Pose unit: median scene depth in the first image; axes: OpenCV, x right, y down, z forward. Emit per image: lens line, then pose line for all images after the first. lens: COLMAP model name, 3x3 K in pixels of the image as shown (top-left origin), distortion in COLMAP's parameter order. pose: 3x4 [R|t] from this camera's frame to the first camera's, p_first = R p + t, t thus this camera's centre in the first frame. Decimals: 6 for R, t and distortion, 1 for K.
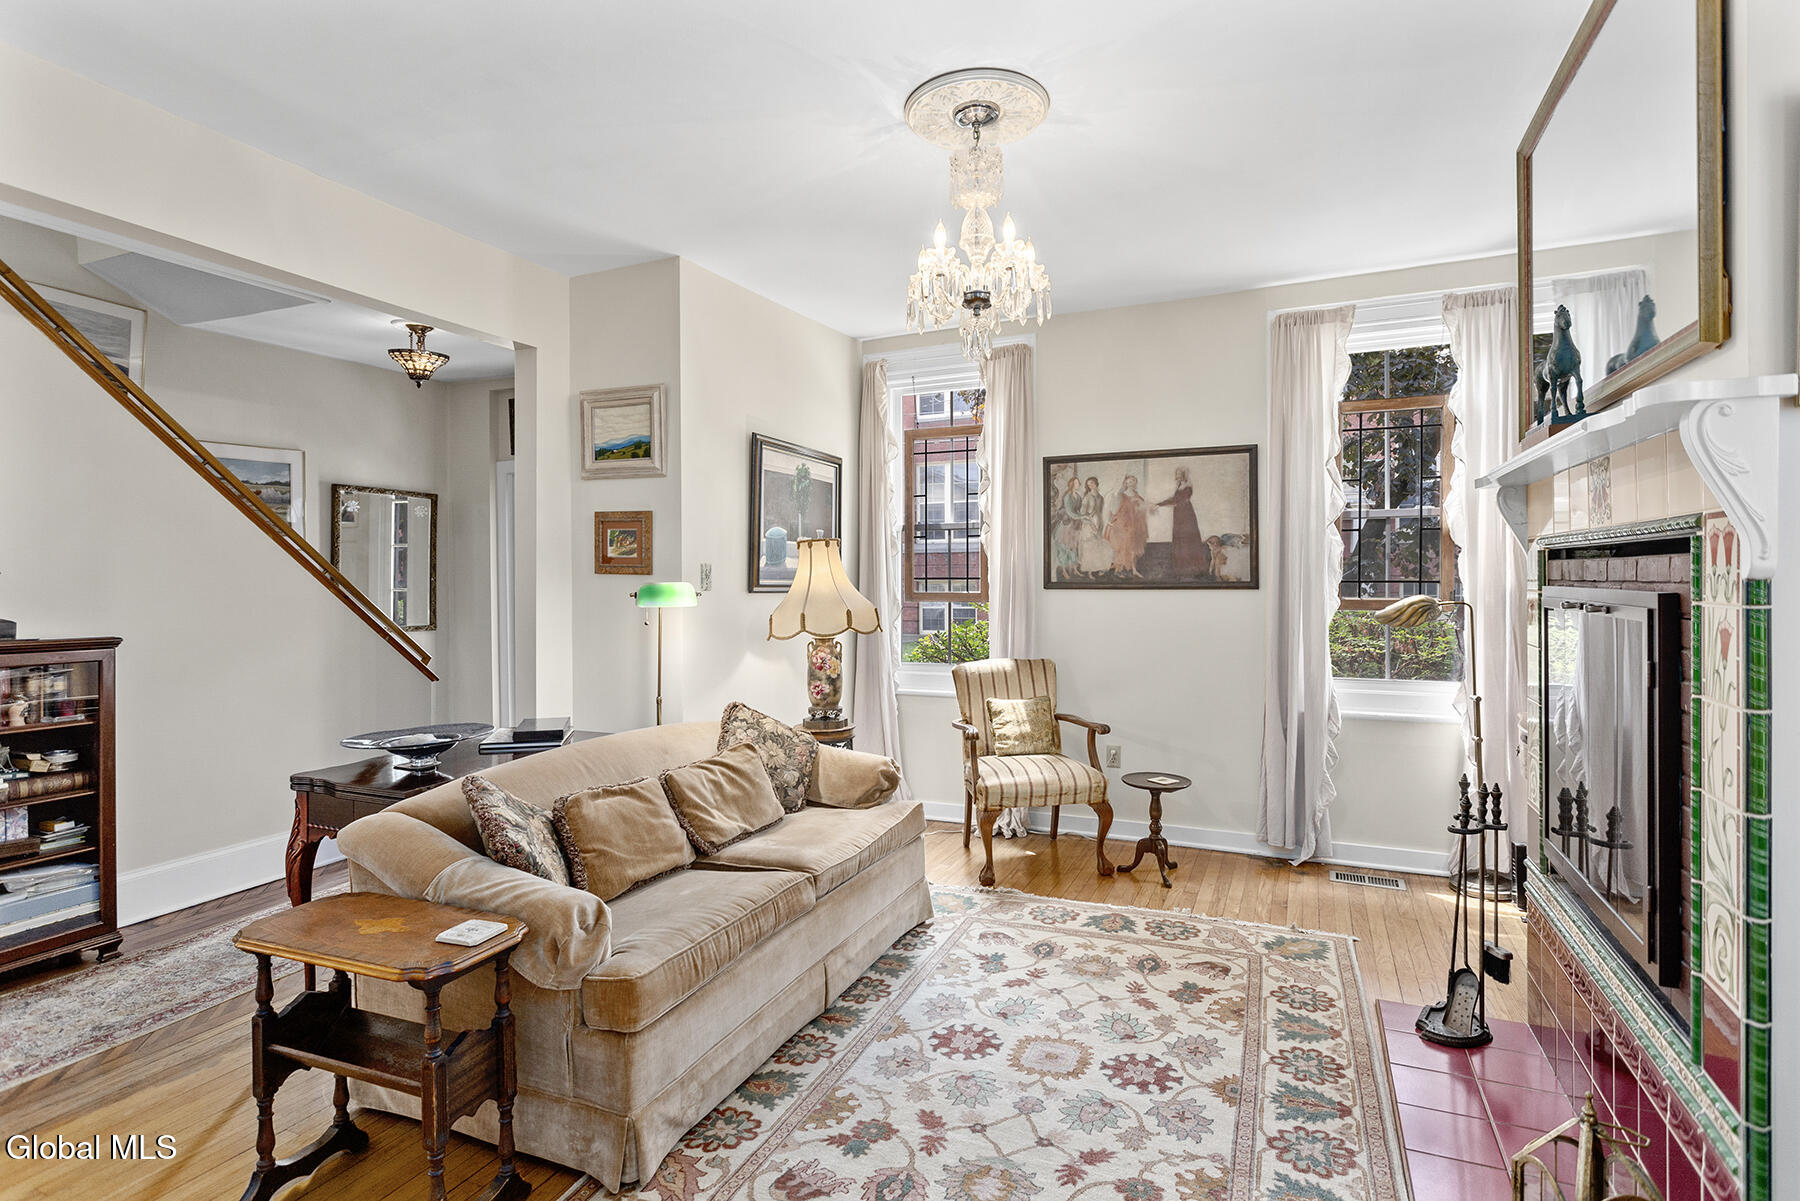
lens RADIAL K [[927.9, 0, 877.6], [0, 927.9, 571.0], [0, 0, 1]] dist [-0.021615, 0.007006]
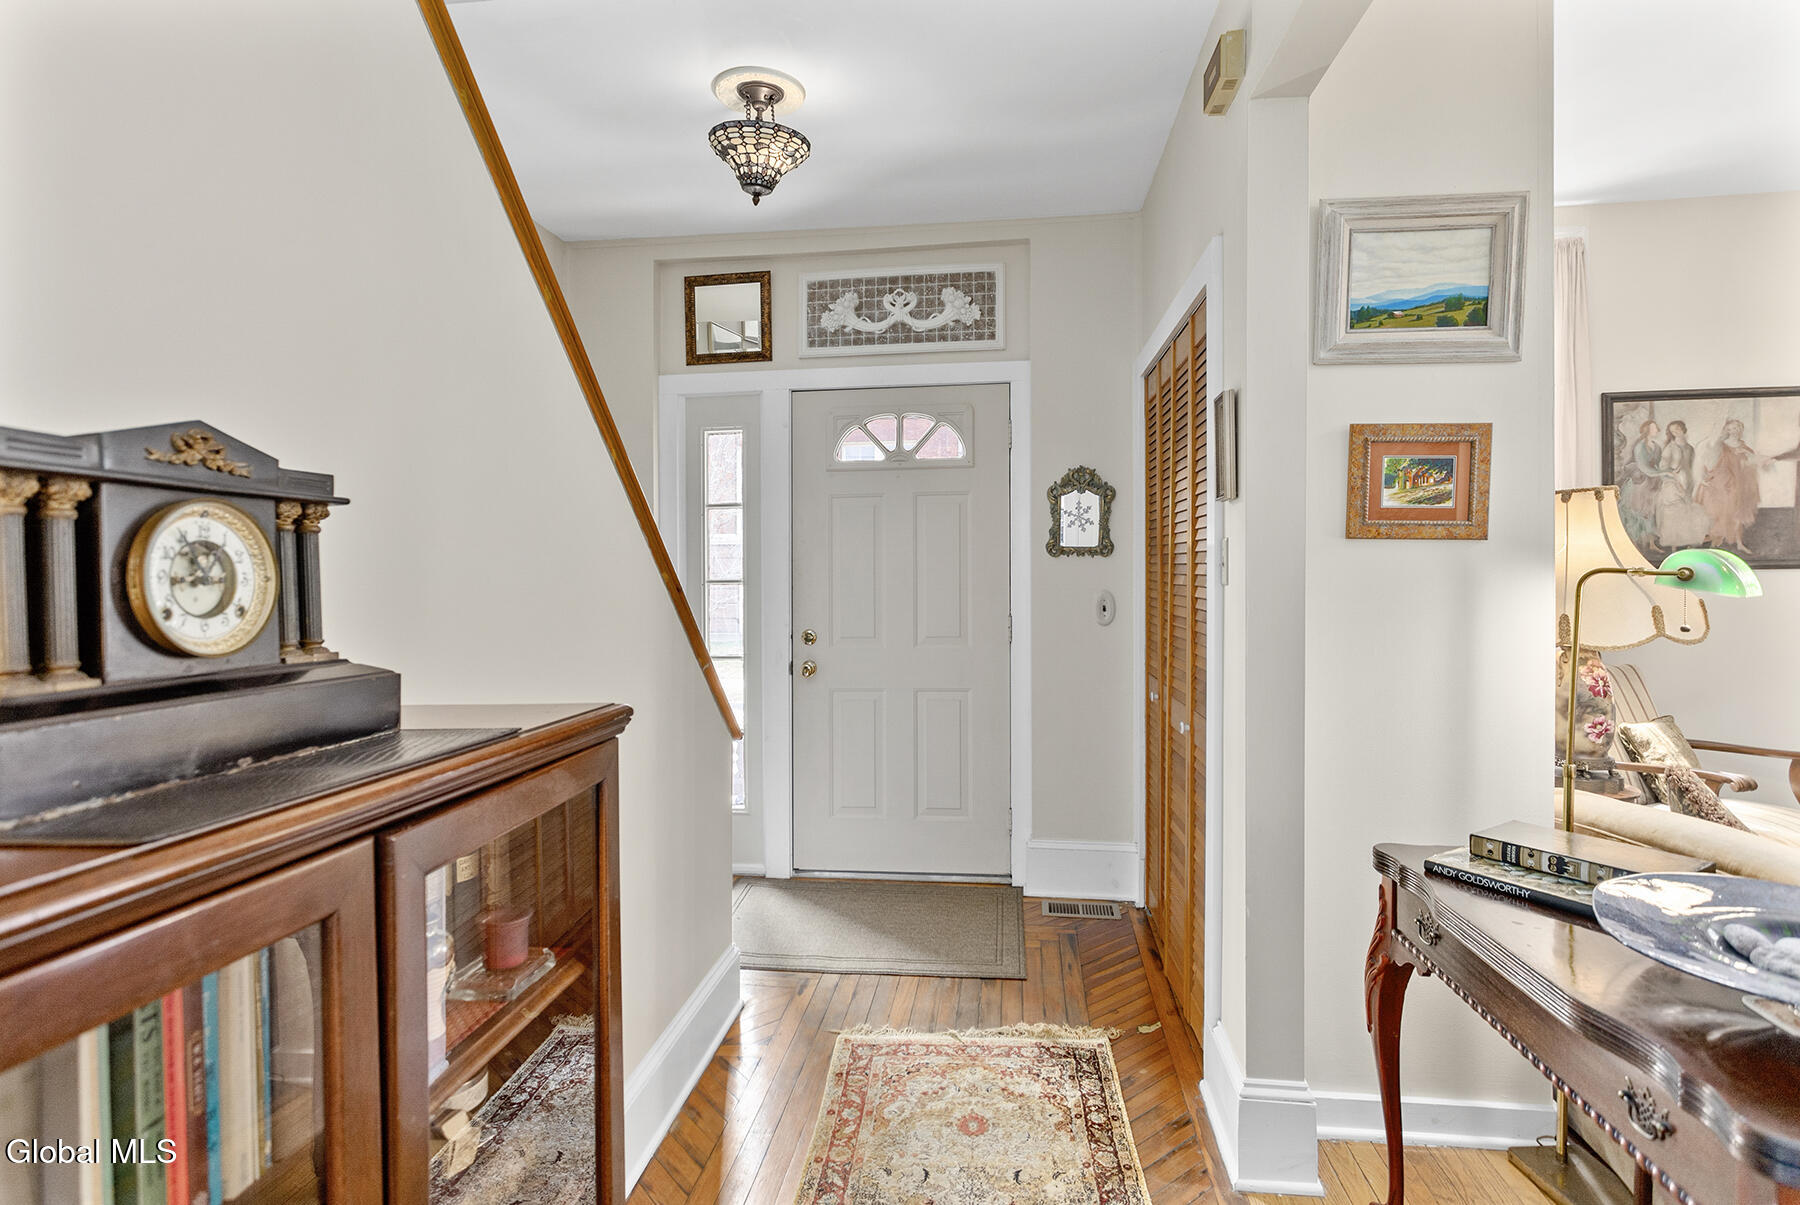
lens RADIAL K [[927.9, 0, 876.5], [0, 927.9, 556.7], [0, 0, 1]] dist [-0.021615, 0.007006]
pose [[0.957696, -0.000014, 0.287783, -0.629111], [0.003424, 0.999930, -0.011345, 0.015942], [-0.287763, 0.011851, 0.957628, 0.491533]]
